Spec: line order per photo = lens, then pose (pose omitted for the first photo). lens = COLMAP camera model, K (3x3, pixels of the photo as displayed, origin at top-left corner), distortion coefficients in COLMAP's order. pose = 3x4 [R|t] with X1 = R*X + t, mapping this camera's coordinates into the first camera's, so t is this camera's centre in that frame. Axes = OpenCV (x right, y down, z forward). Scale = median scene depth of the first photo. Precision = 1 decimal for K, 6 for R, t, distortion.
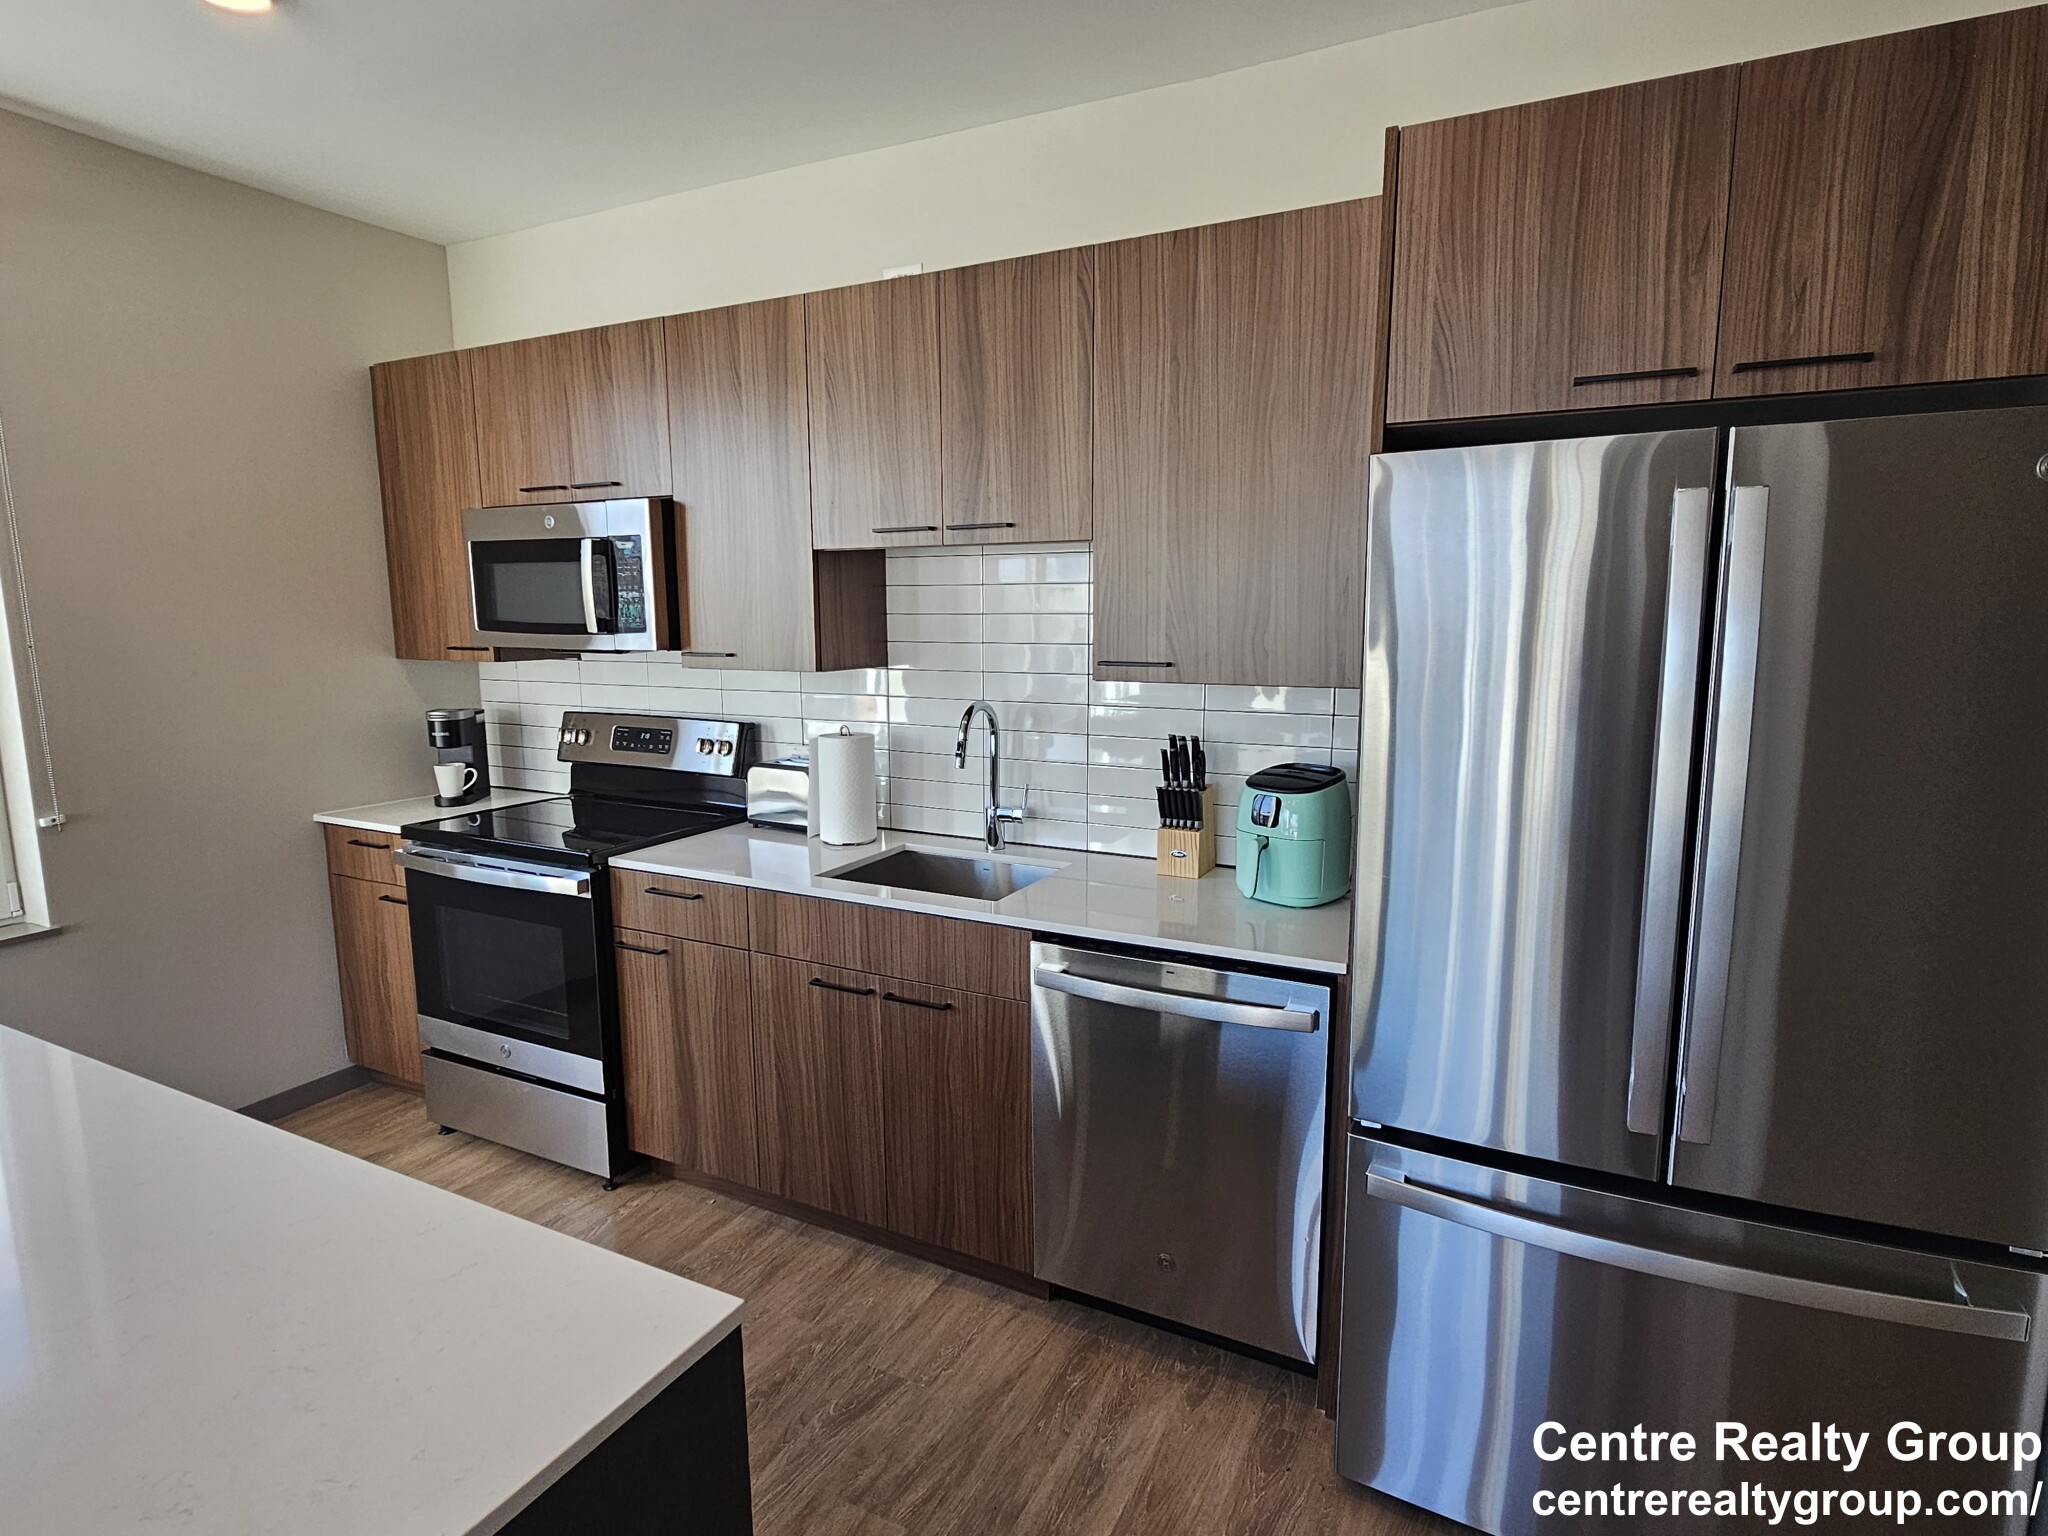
lens RADIAL K [[1078.9, 0, 1024.0], [0, 1078.9, 768.0], [0, 0, 1]] dist [-0.000303, -0.000938]
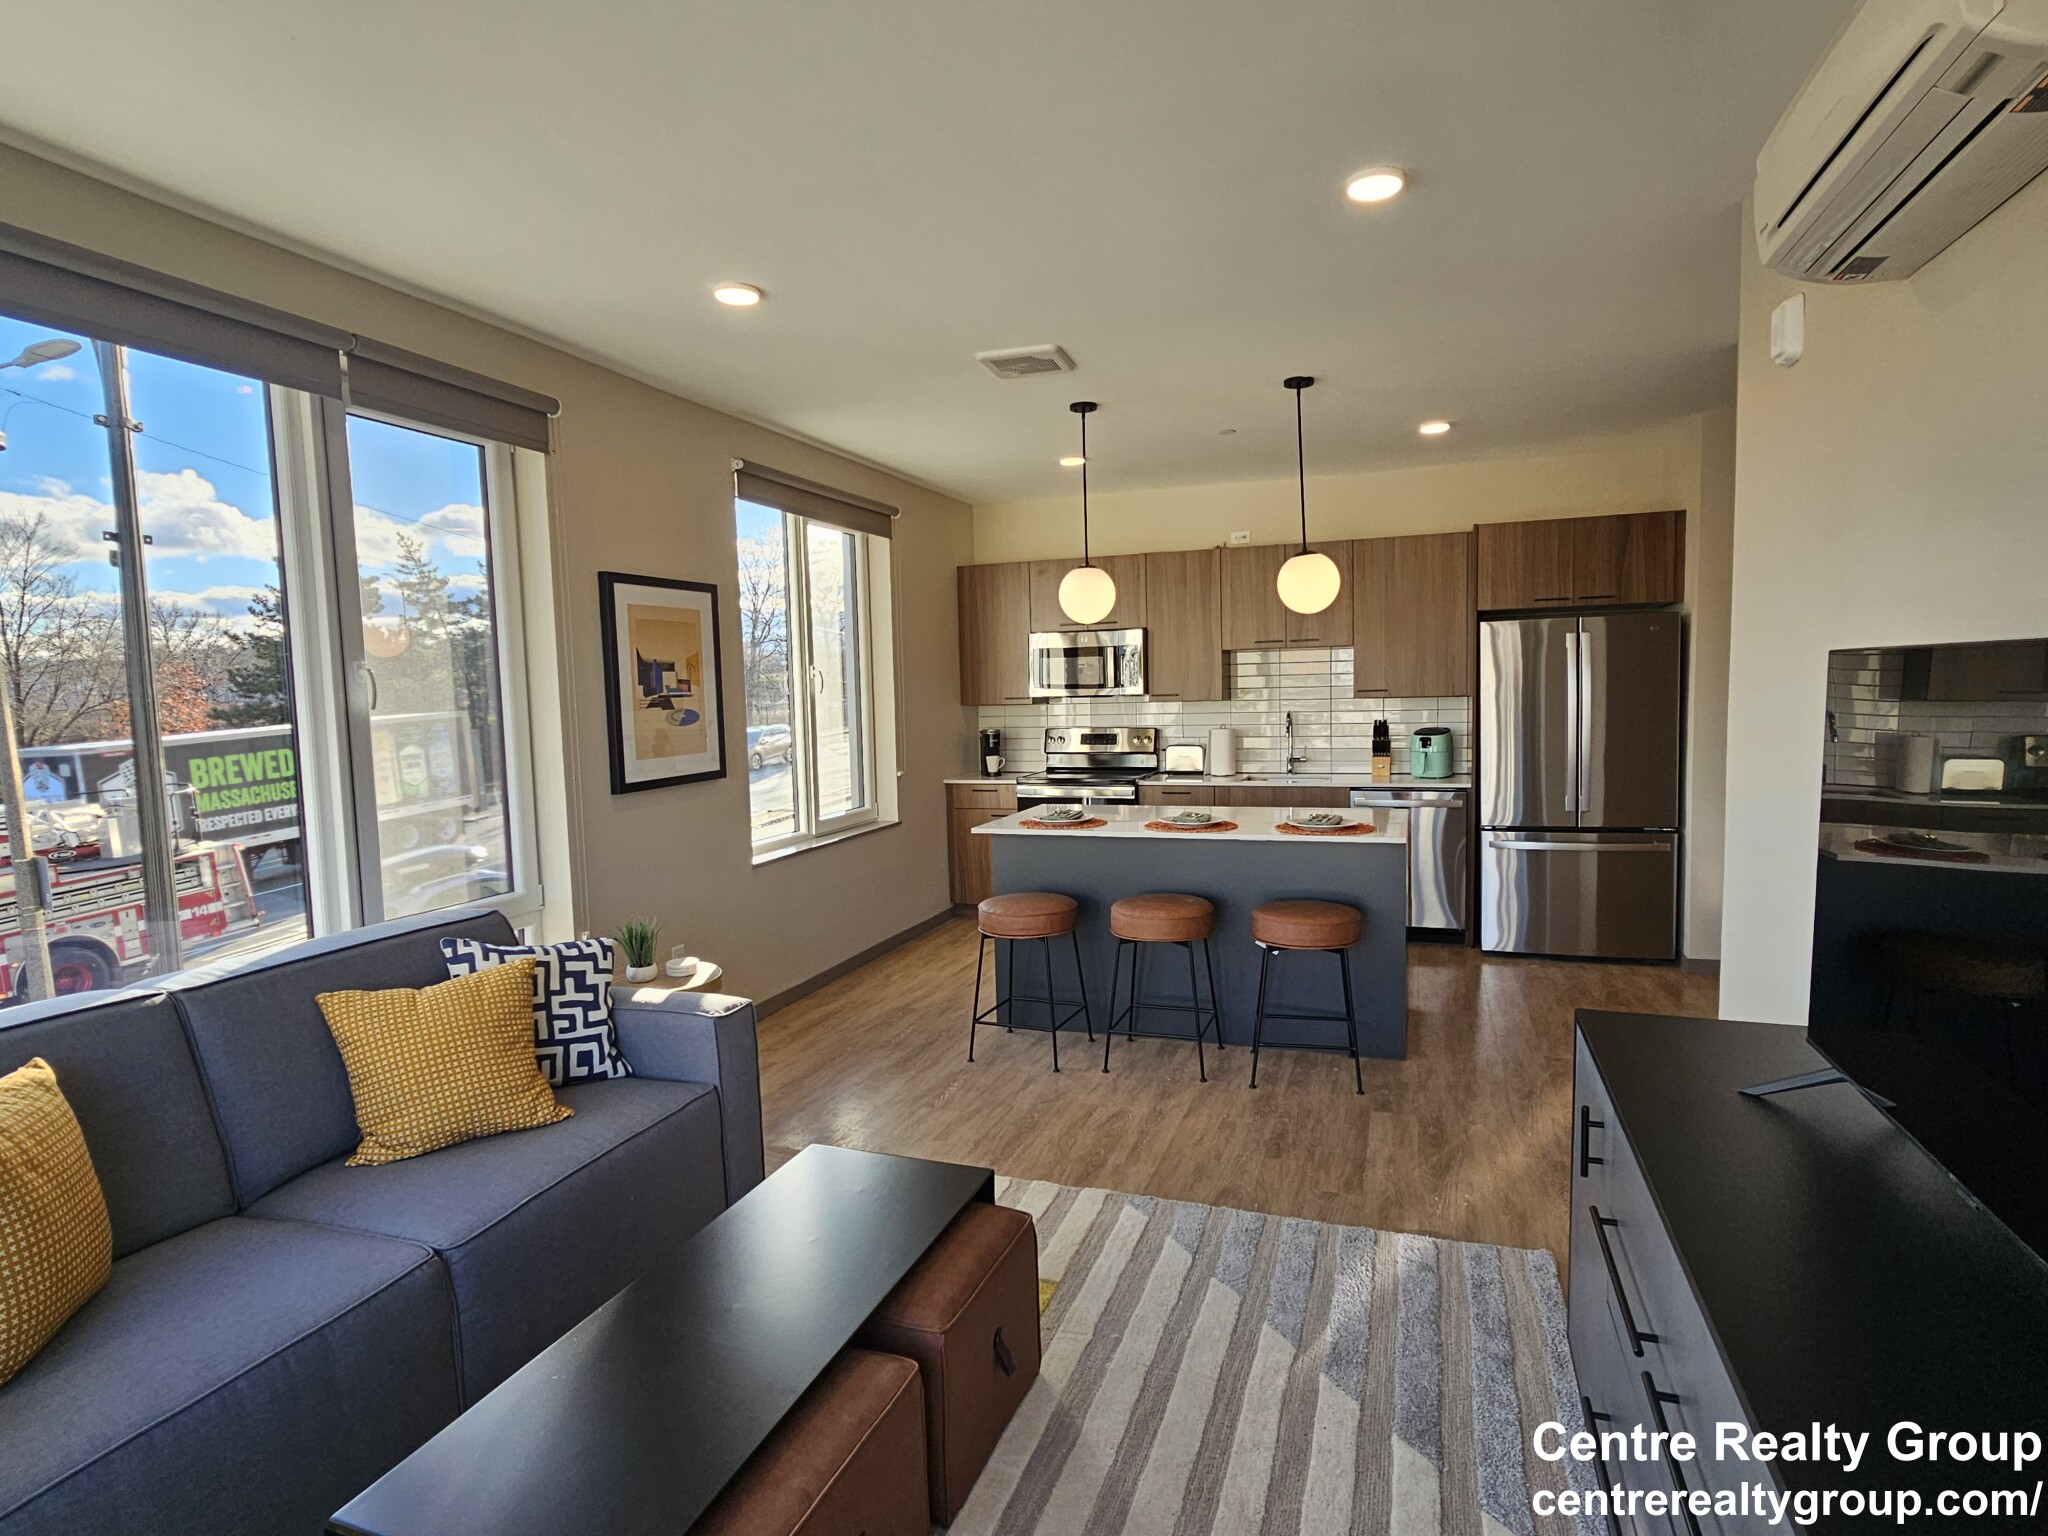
lens RADIAL K [[1078.9, 0, 1024.0], [0, 1078.9, 768.0], [0, 0, 1]] dist [-0.000303, -0.000938]
pose [[0.993542, -0.035219, 0.107864, -1.043243], [0.042572, 0.996868, -0.066646, 0.233549], [-0.105179, 0.070807, 0.991929, -1.535280]]
